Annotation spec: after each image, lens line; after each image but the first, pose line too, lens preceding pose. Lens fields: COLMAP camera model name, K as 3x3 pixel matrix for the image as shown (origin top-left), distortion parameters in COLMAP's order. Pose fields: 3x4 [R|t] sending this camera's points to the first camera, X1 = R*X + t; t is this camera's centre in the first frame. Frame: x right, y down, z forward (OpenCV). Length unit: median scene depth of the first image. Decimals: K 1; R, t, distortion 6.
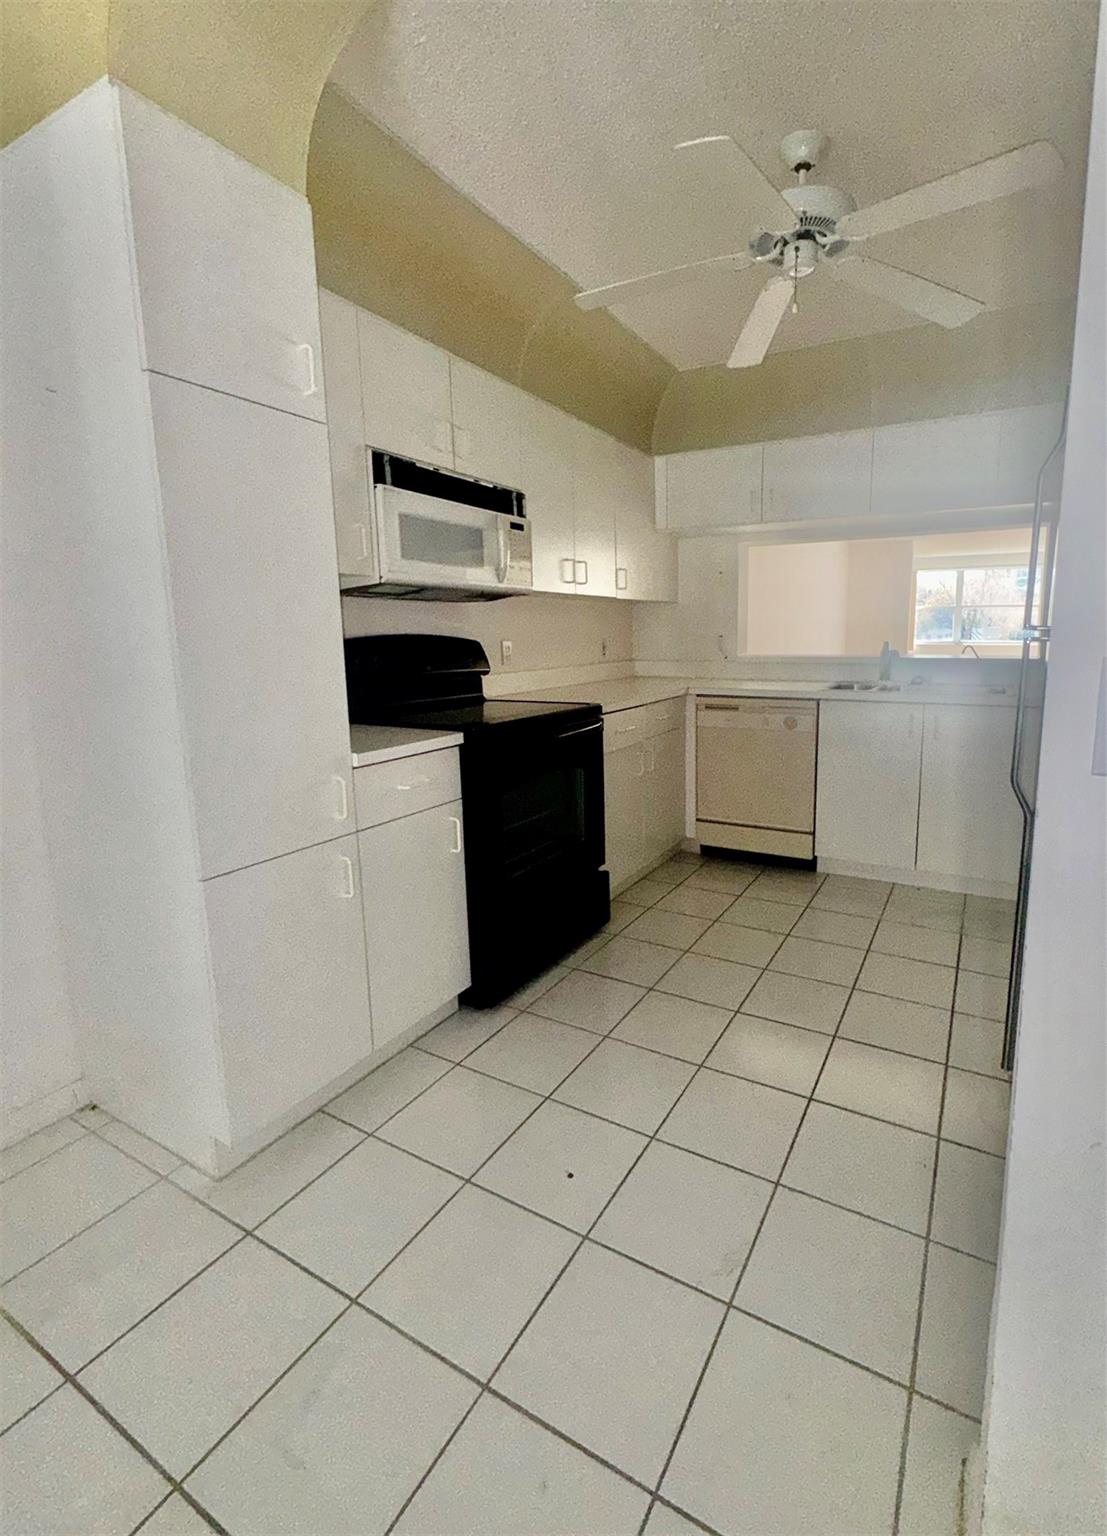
lens RADIAL K [[678.1, 0, 633.3], [0, 678.1, 740.4], [0, 0, 1]] dist [-0.002456, -0.000553]
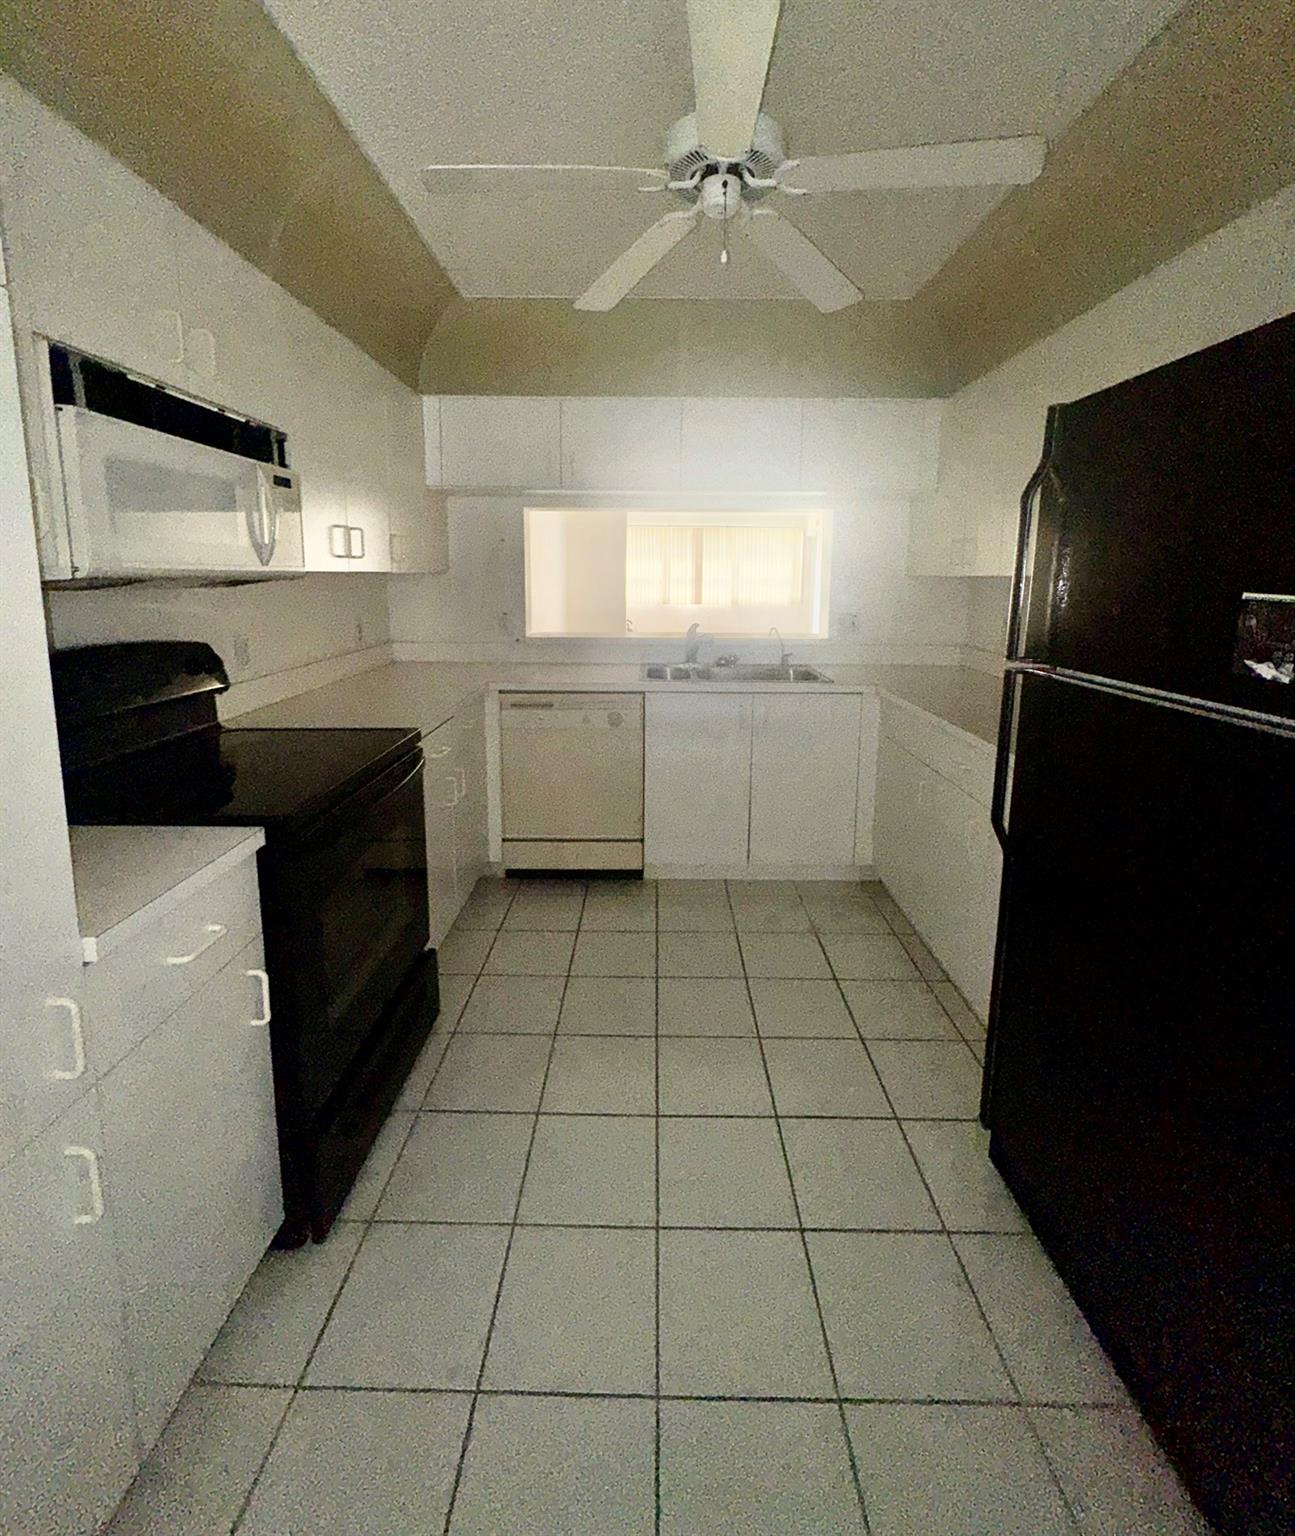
lens RADIAL K [[694.7, 0, 645.8], [0, 694.7, 676.8], [0, 0, 1]] dist [-0.012106, 0.001183]
pose [[0.893719, -0.049699, 0.445867, -0.160715], [0.056573, 0.998396, -0.002110, -0.094847], [-0.445047, 0.027110, 0.895097, 0.213737]]
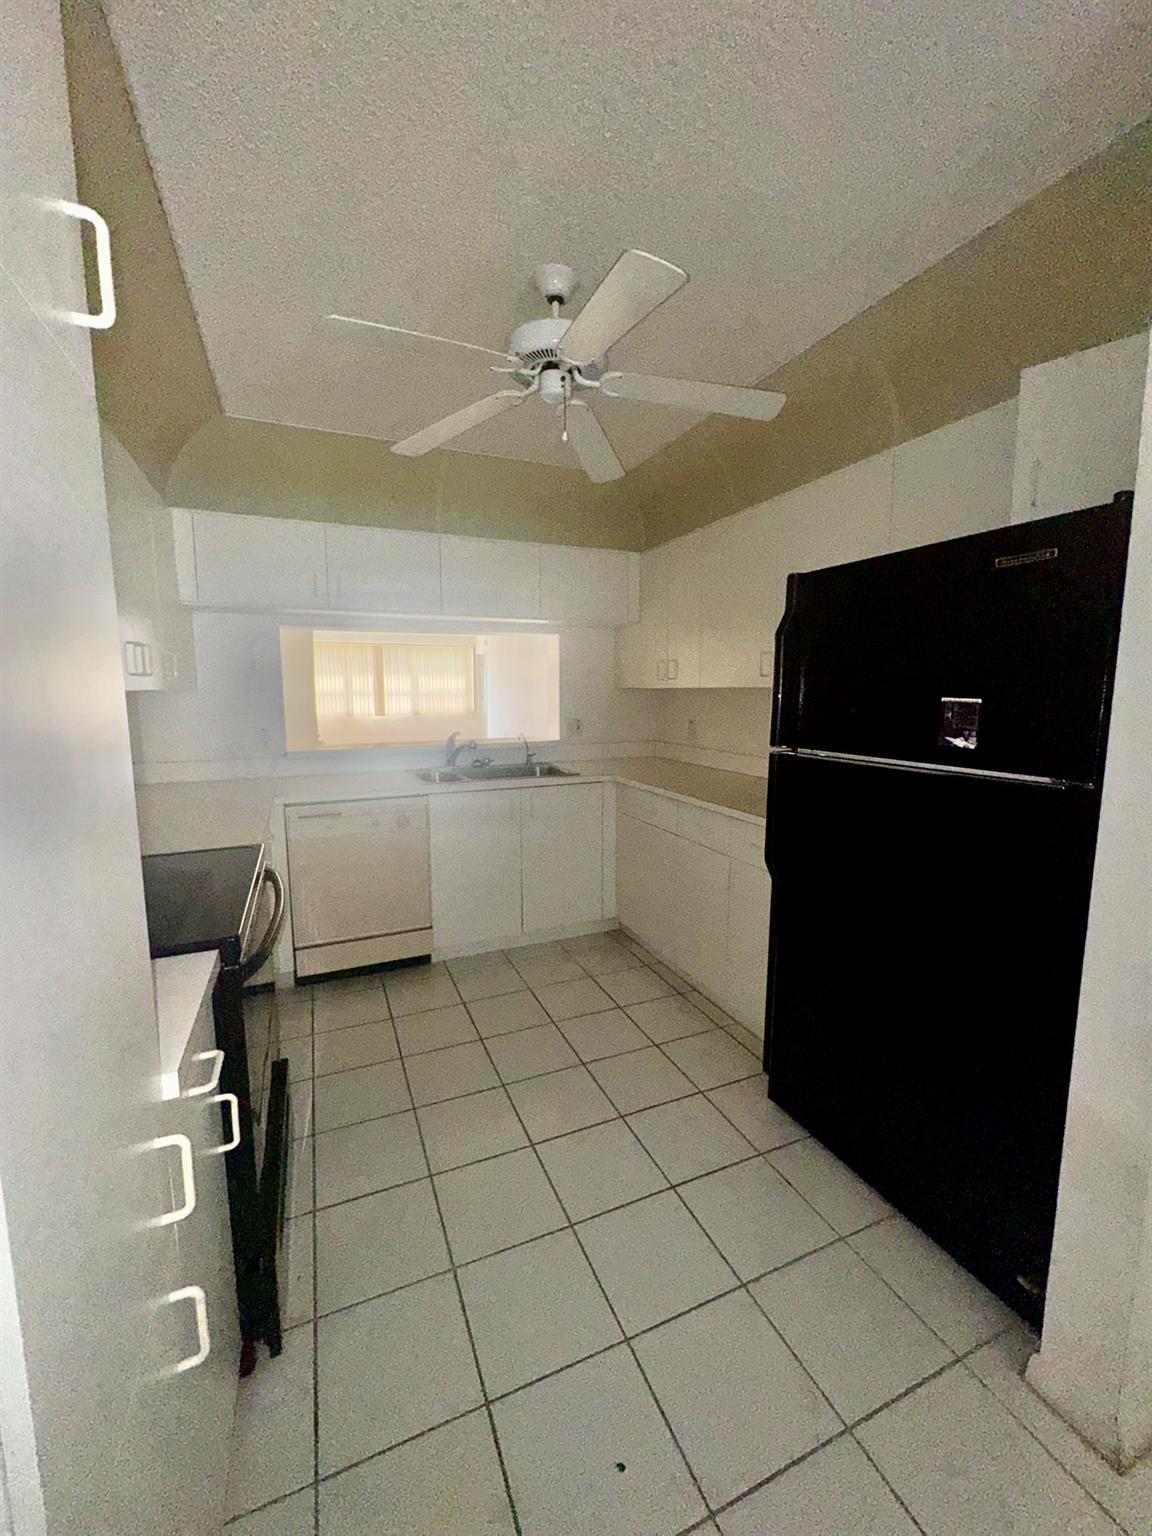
lens RADIAL K [[616.1, 0, 578.8], [0, 616.1, 772.6], [0, 0, 1]] dist [-0.003485, 0.000470]
pose [[0.631345, -0.098272, 0.769250, -0.341814], [0.121350, 0.992238, 0.027164, -0.108898], [-0.765949, 0.076198, 0.638370, 0.293423]]
